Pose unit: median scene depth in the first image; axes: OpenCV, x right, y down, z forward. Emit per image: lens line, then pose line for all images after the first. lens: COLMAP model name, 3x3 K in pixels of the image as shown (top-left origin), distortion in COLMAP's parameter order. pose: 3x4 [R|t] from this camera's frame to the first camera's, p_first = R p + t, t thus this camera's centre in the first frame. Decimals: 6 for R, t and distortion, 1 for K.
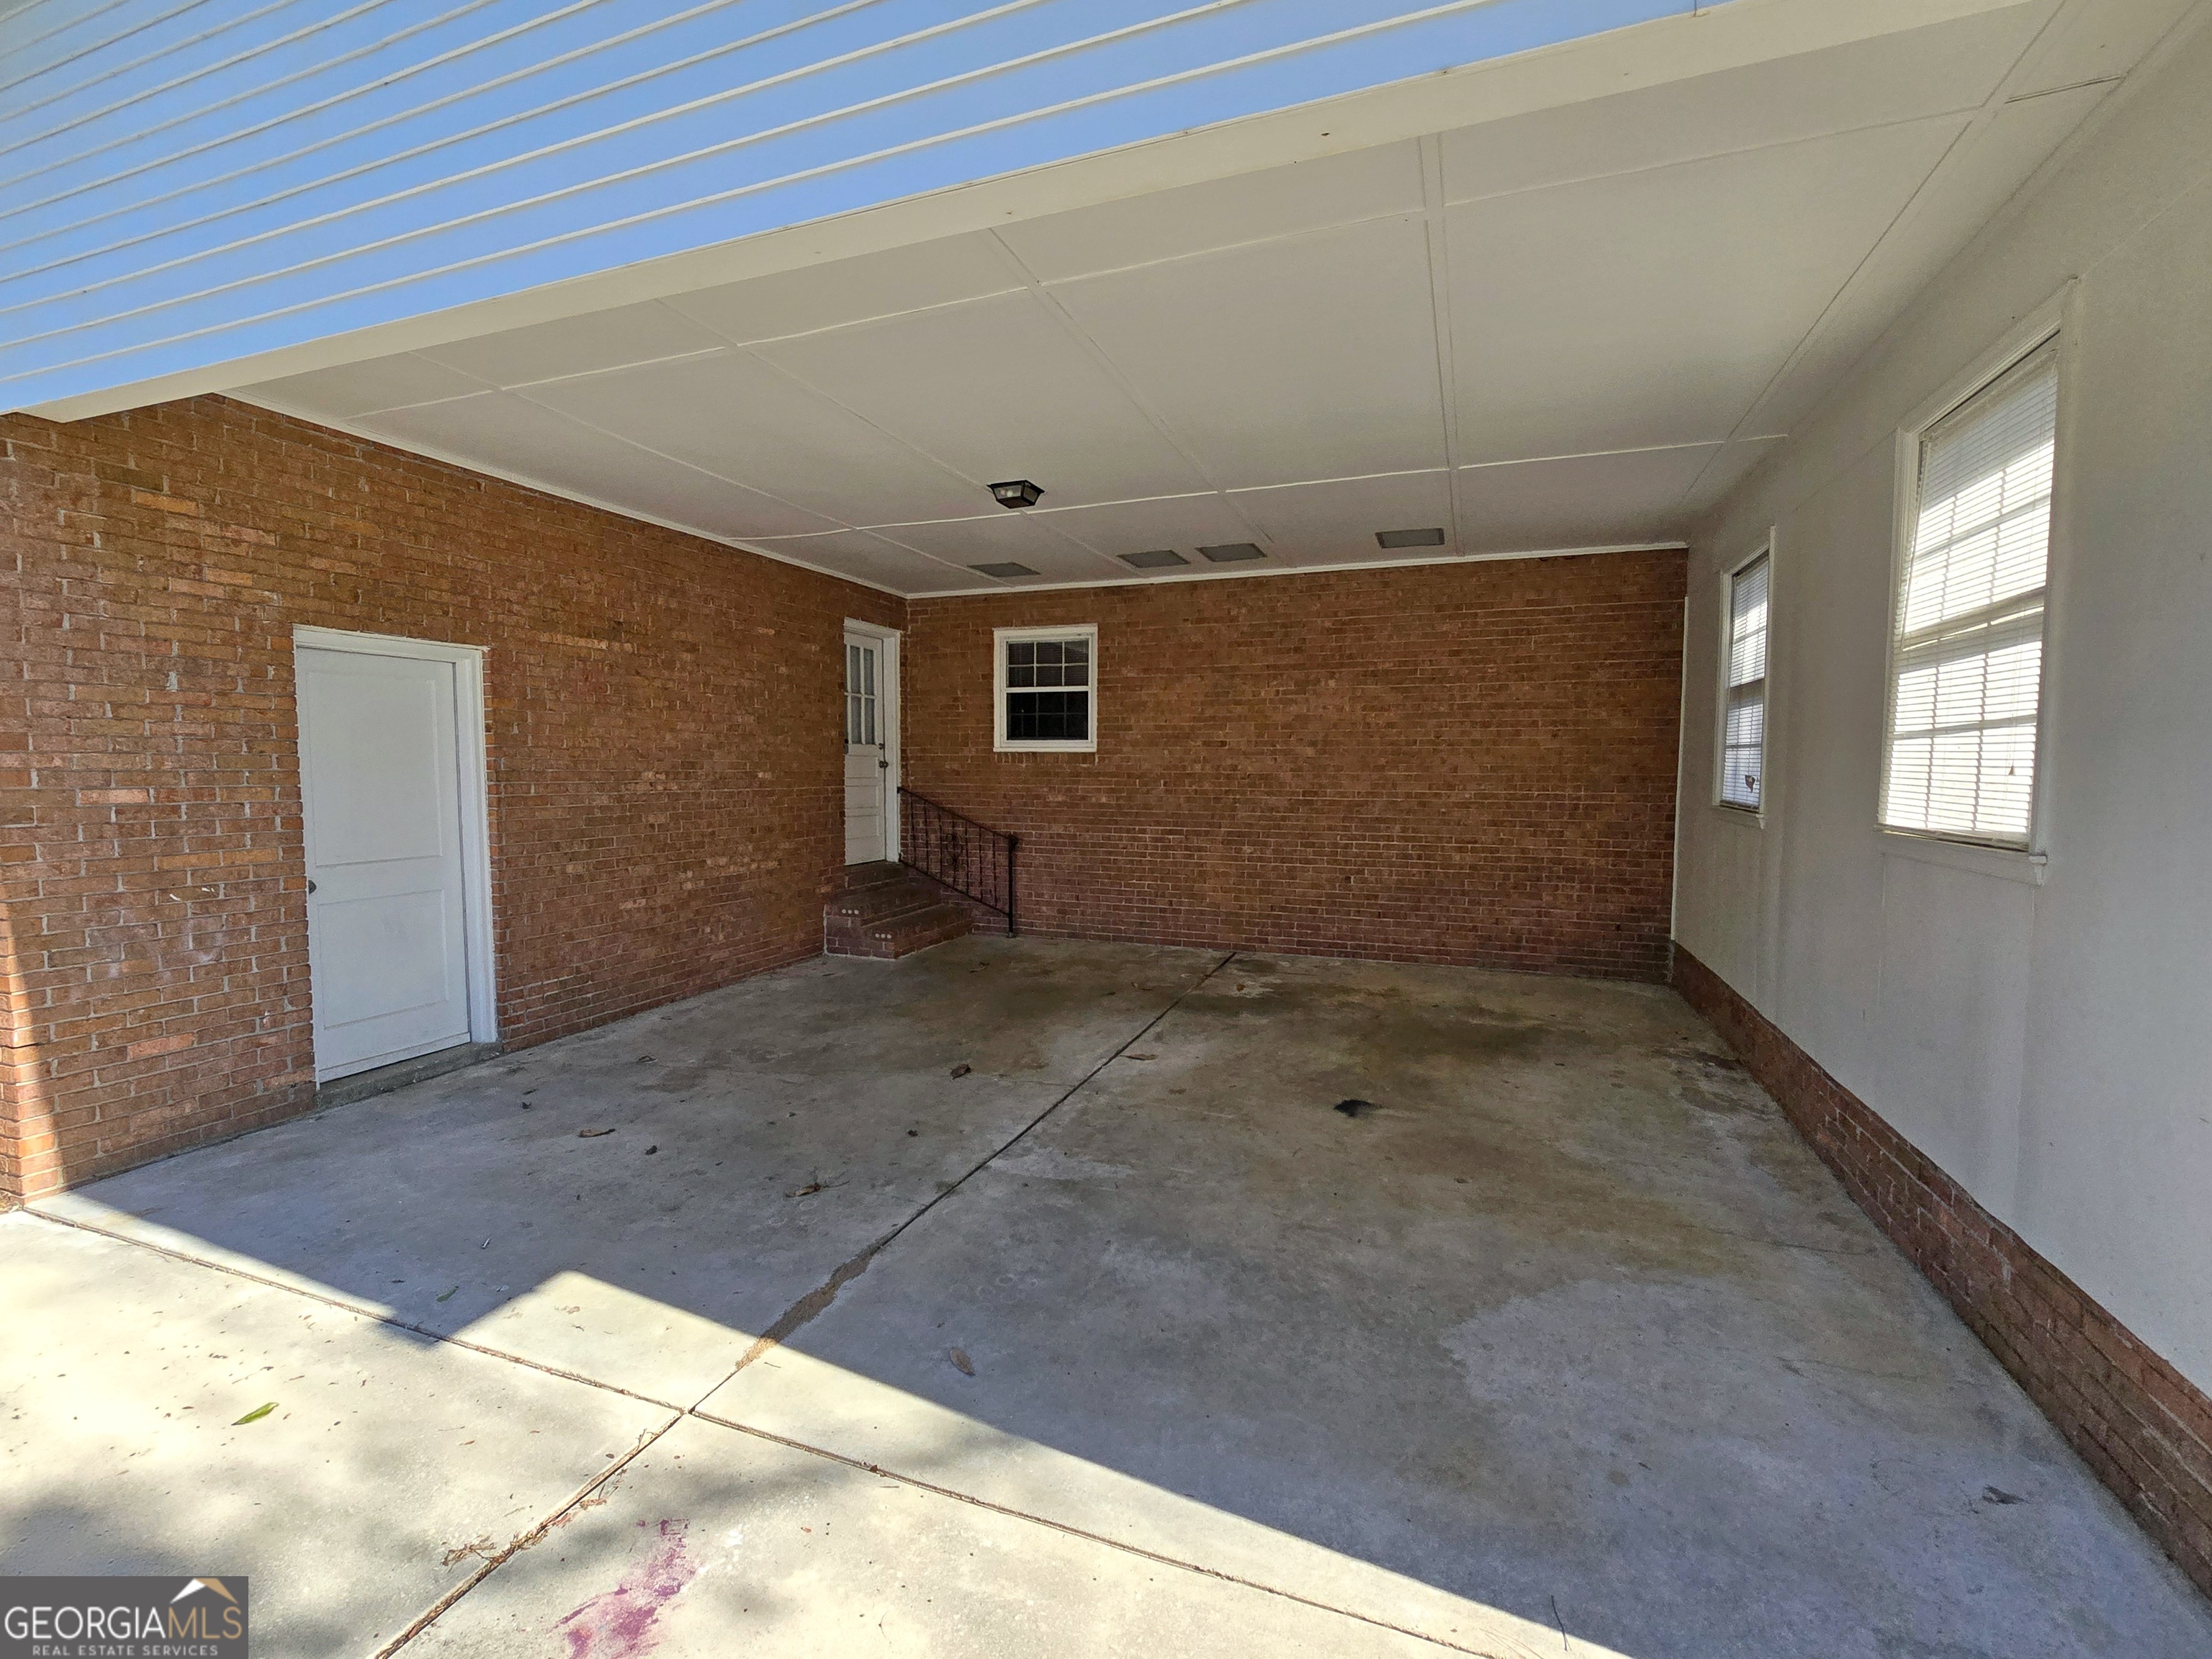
lens RADIAL K [[903.5, 0, 1106.0], [0, 903.5, 829.5], [0, 0, 1]] dist [-0.003002, -0.000251]
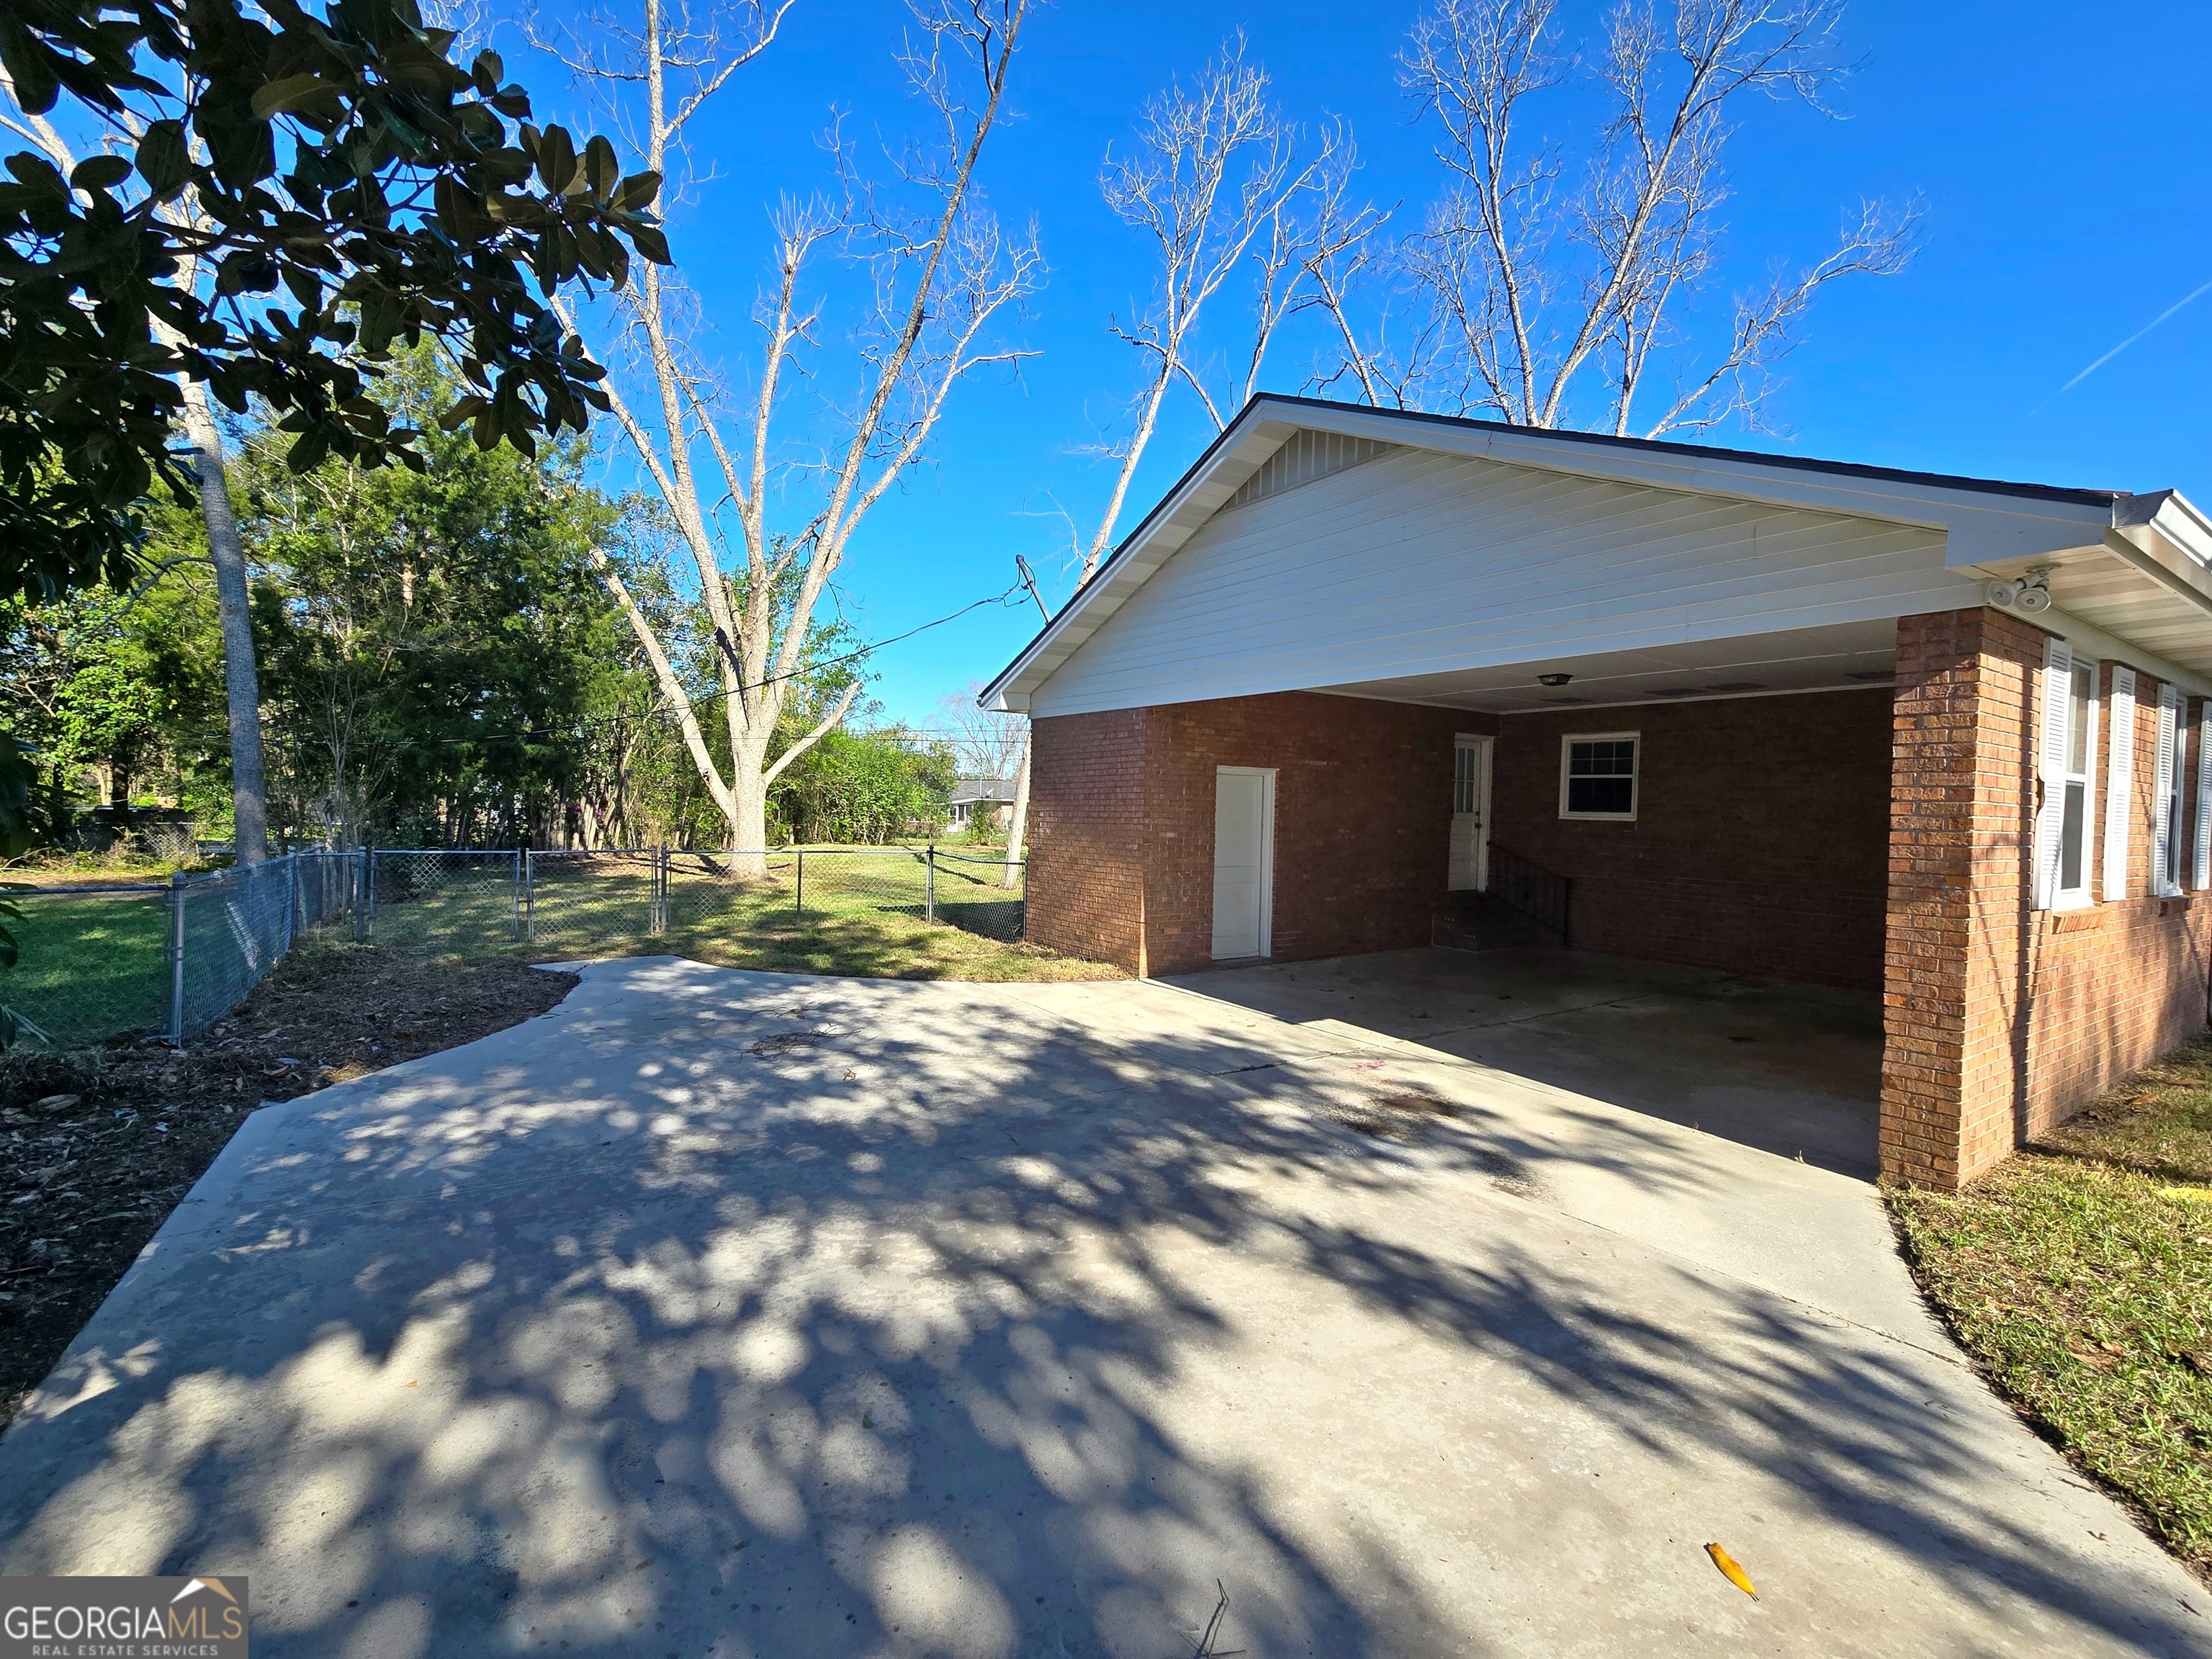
lens RADIAL K [[903.5, 0, 1106.0], [0, 903.5, 829.5], [0, 0, 1]] dist [-0.003002, -0.000251]
pose [[0.795018, 0.030129, -0.605837, 0.190235], [-0.062258, 0.997544, -0.032089, 0.022711], [0.603382, 0.063229, 0.794942, -0.624425]]
